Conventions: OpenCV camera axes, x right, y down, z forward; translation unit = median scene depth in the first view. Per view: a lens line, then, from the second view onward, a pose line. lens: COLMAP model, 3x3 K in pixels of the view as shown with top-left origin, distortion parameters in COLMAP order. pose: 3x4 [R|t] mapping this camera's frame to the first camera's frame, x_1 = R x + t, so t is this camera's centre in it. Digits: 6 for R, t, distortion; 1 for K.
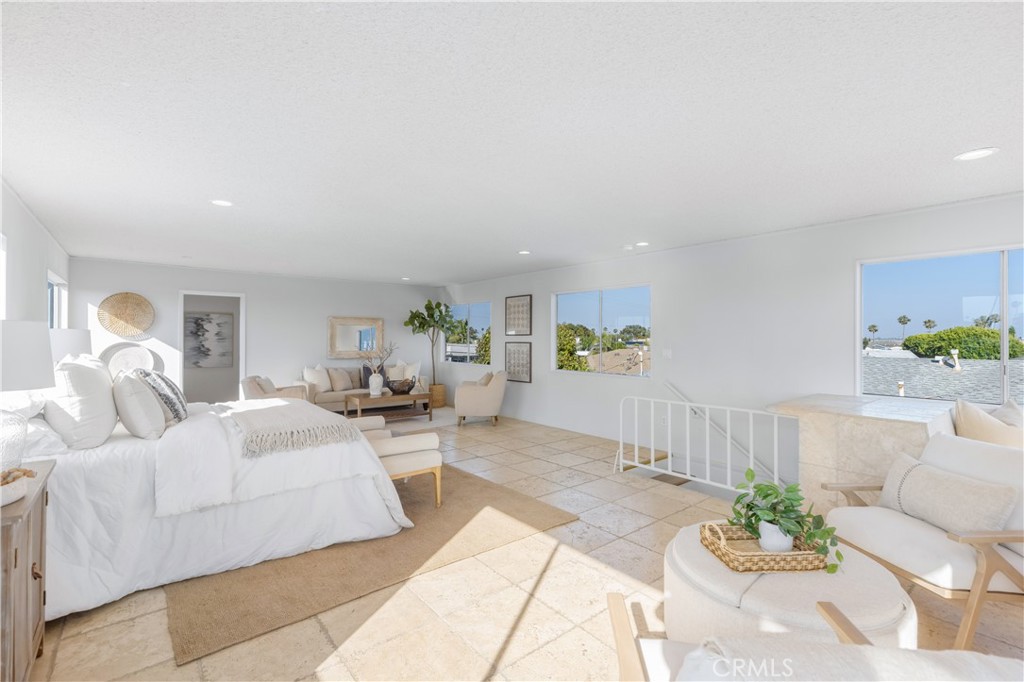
lens RADIAL K [[462.1, 0, 519.7], [0, 462.1, 336.2], [0, 0, 1]] dist [0.001433, 0.000401]
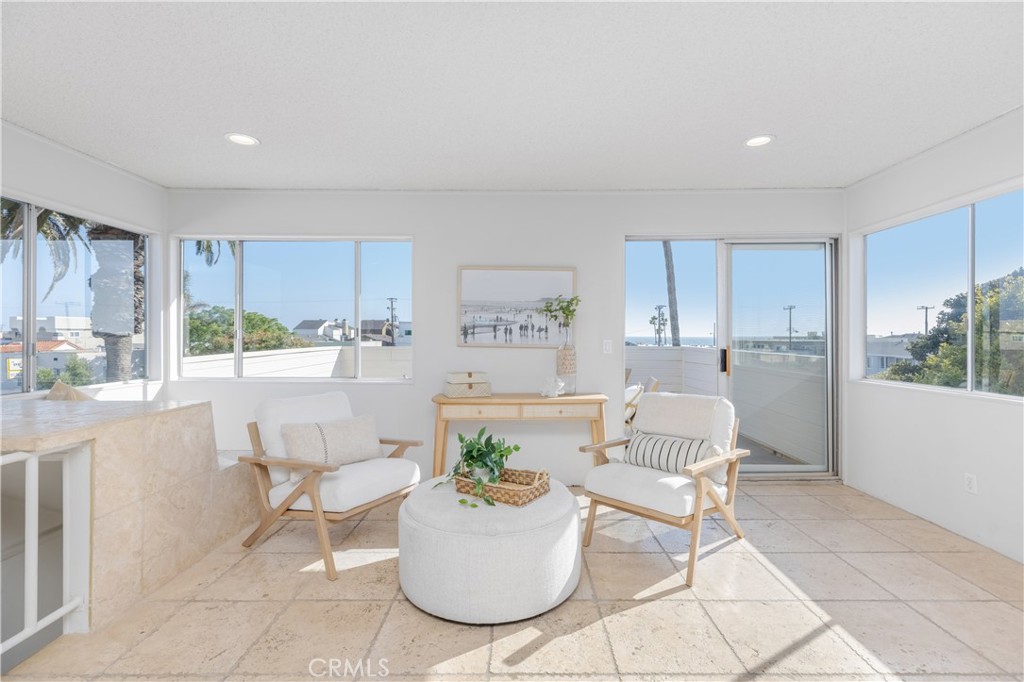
lens RADIAL K [[462.1, 0, 519.7], [0, 462.1, 336.2], [0, 0, 1]] dist [0.001433, 0.000401]
pose [[-0.768251, -0.004704, 0.640132, -0.068945], [-0.006375, 0.999980, -0.000302, 0.020418], [-0.640117, -0.004313, -0.768265, 0.493217]]
